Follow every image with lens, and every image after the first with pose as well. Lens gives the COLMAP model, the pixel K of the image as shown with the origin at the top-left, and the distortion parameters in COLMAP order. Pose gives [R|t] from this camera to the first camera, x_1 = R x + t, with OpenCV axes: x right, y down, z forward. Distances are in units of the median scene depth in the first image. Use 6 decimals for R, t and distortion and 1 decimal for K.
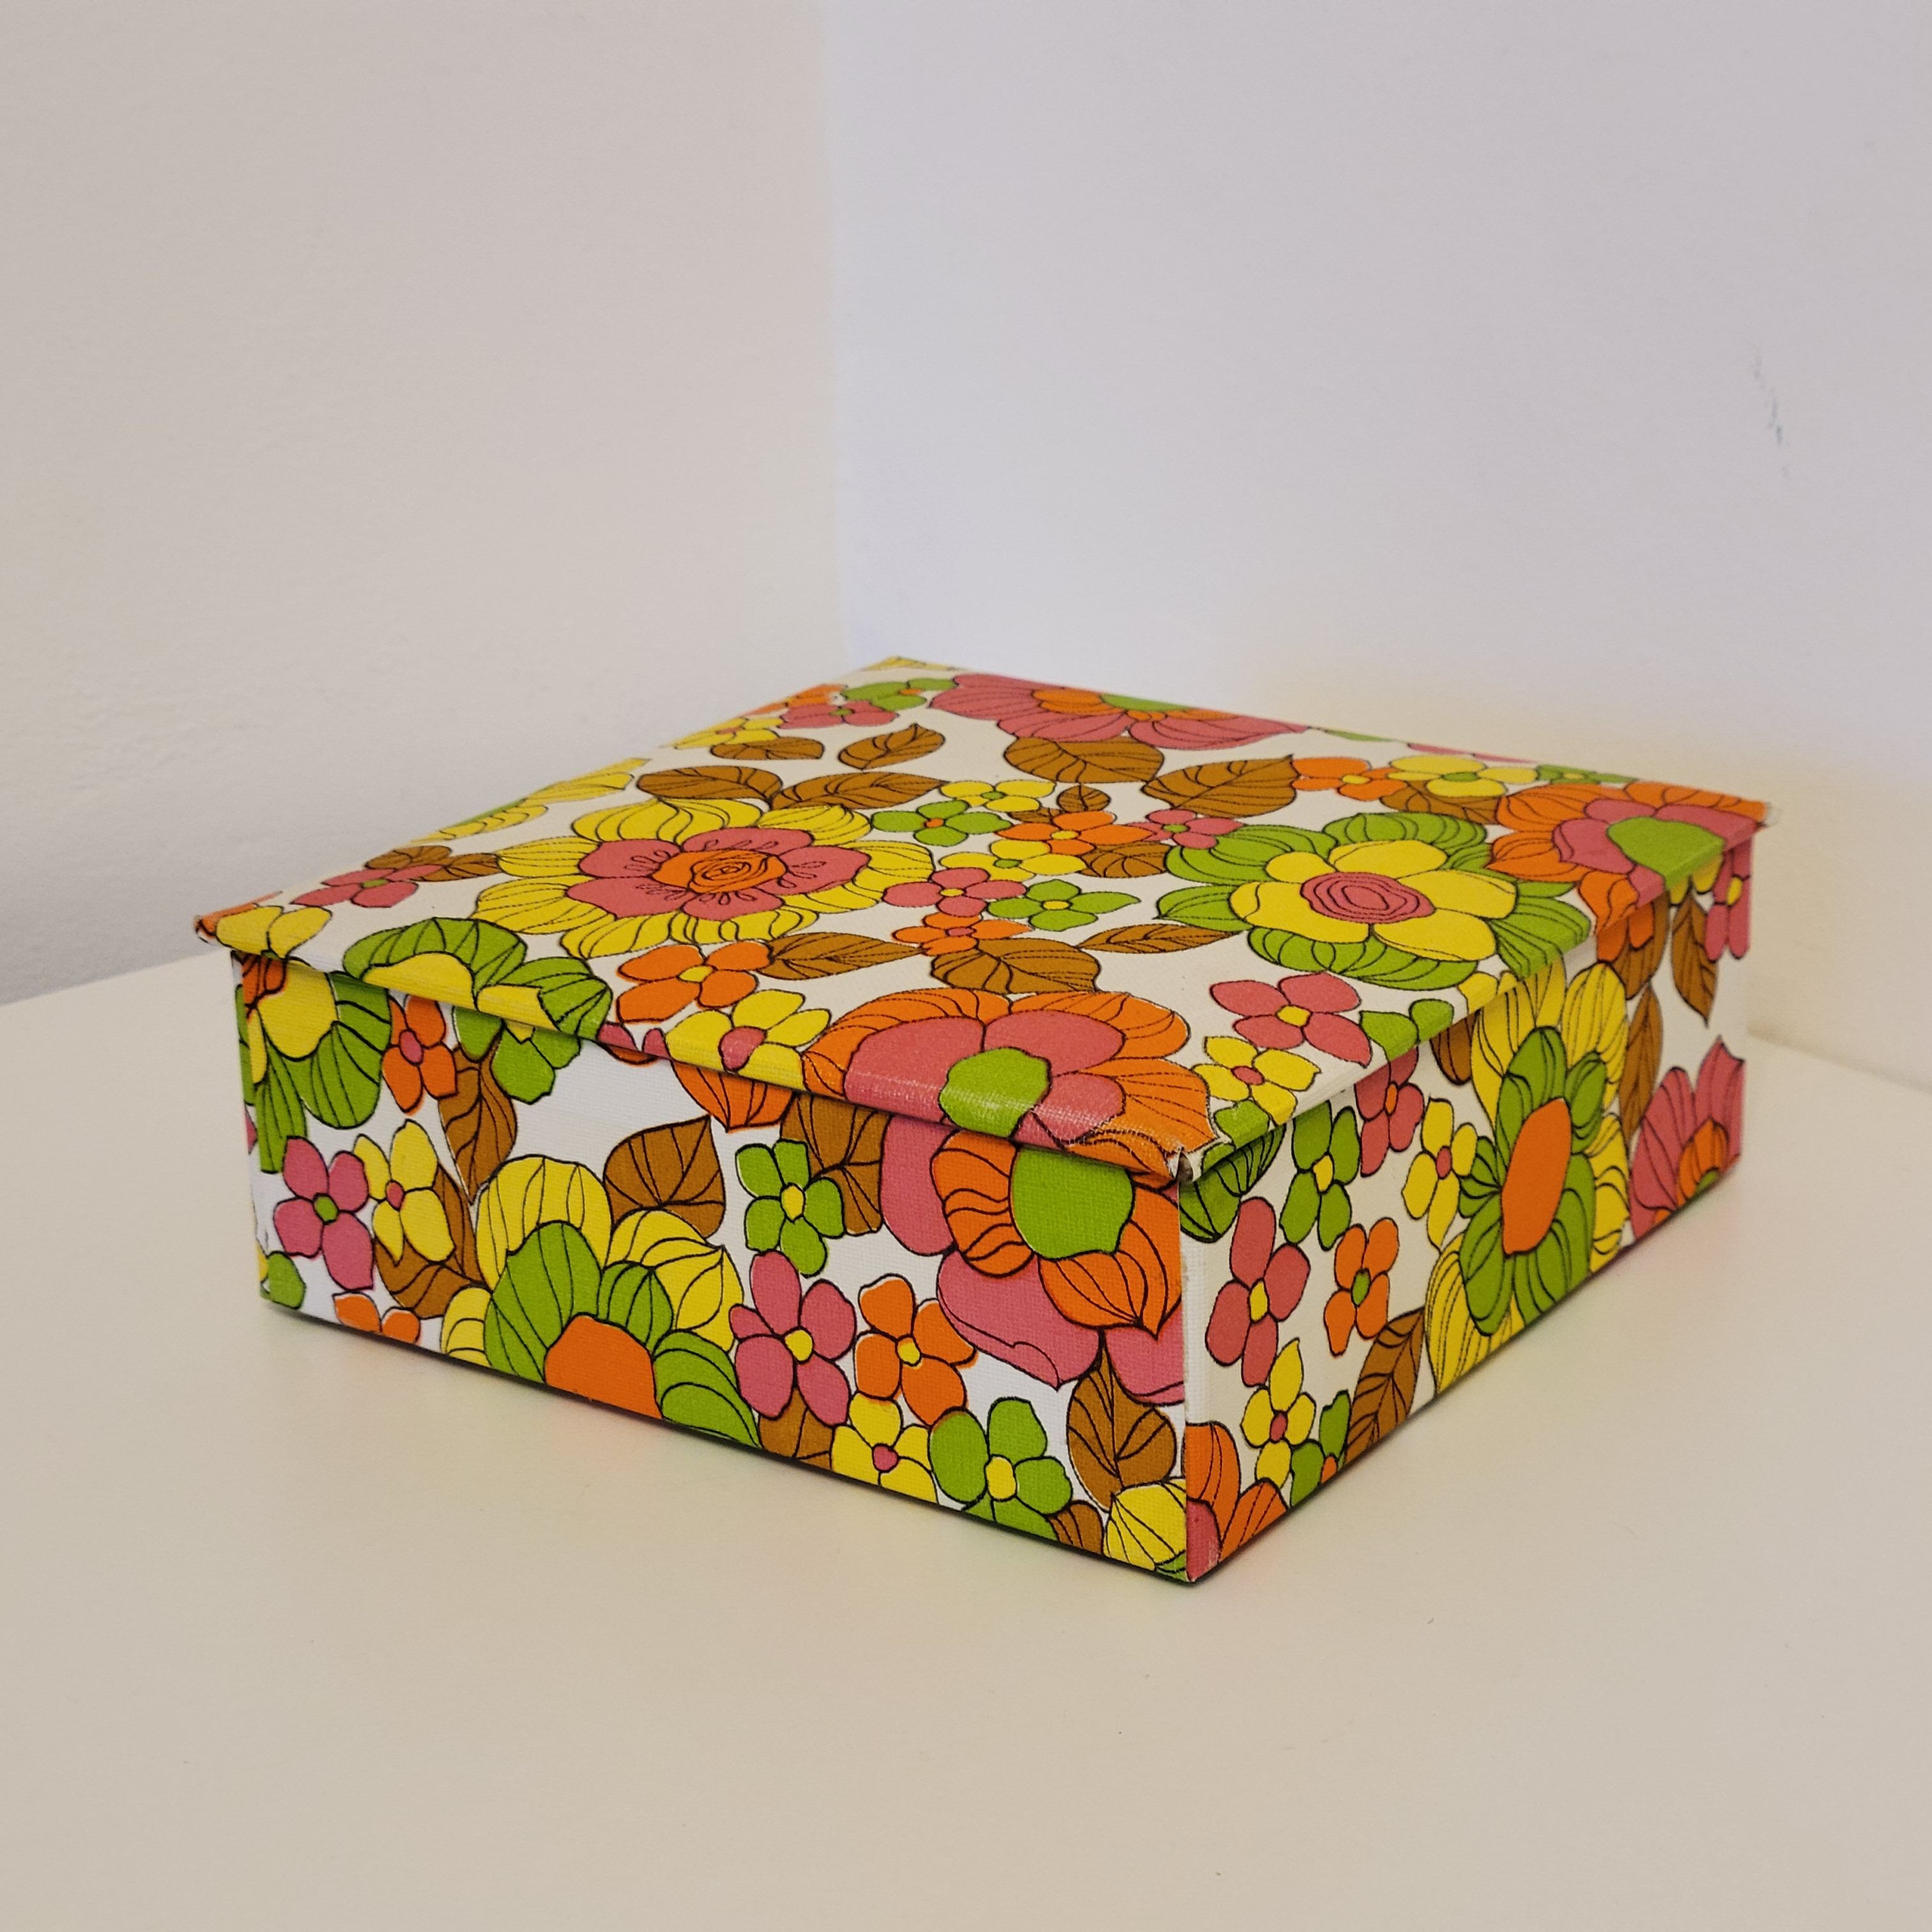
lens RADIAL K [[3964.0, 0, 985.5], [0, 3964.0, 971.9], [0, 0, 1]] dist [0.018485, 0.000000]
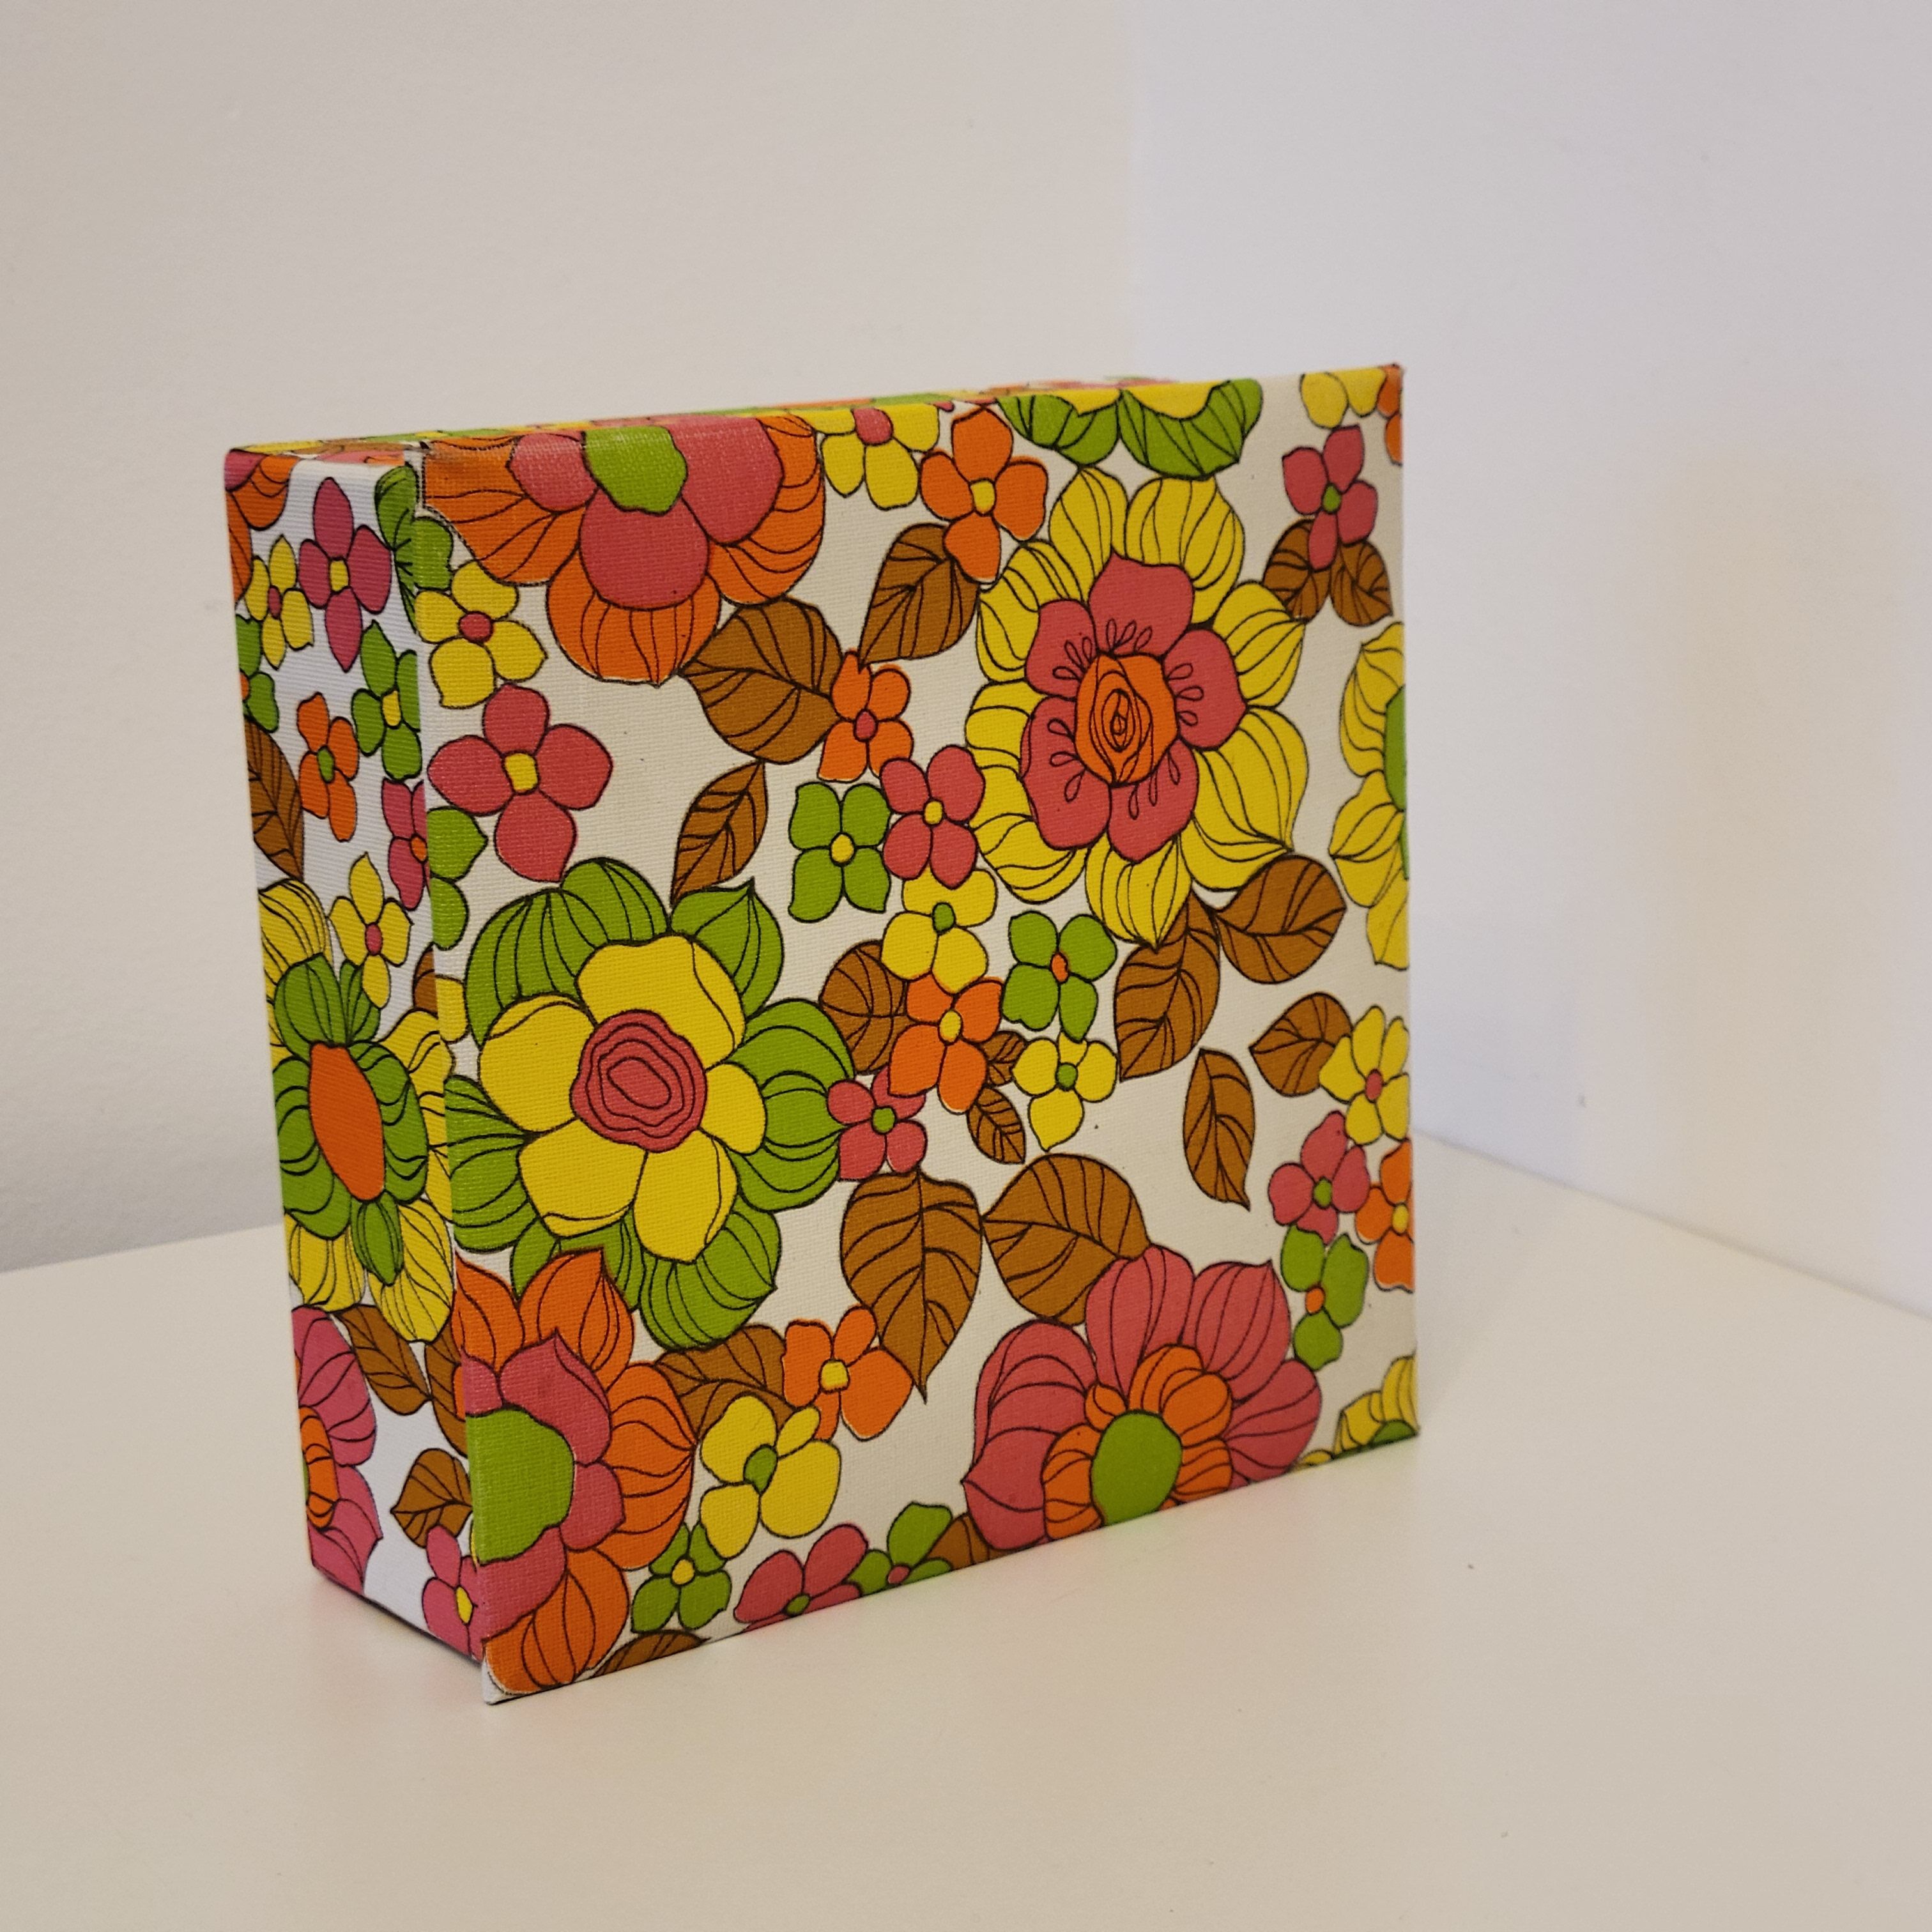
lens RADIAL K [[3964.0, 0, 1019.2], [0, 3964.0, 929.6], [0, 0, 1]] dist [0.018485, 0.000000]
pose [[-0.650997, 0.674500, -0.348213, 0.330262], [-0.712005, -0.383553, 0.588164, -0.607117], [0.263158, 0.630822, 0.729939, 0.289125]]
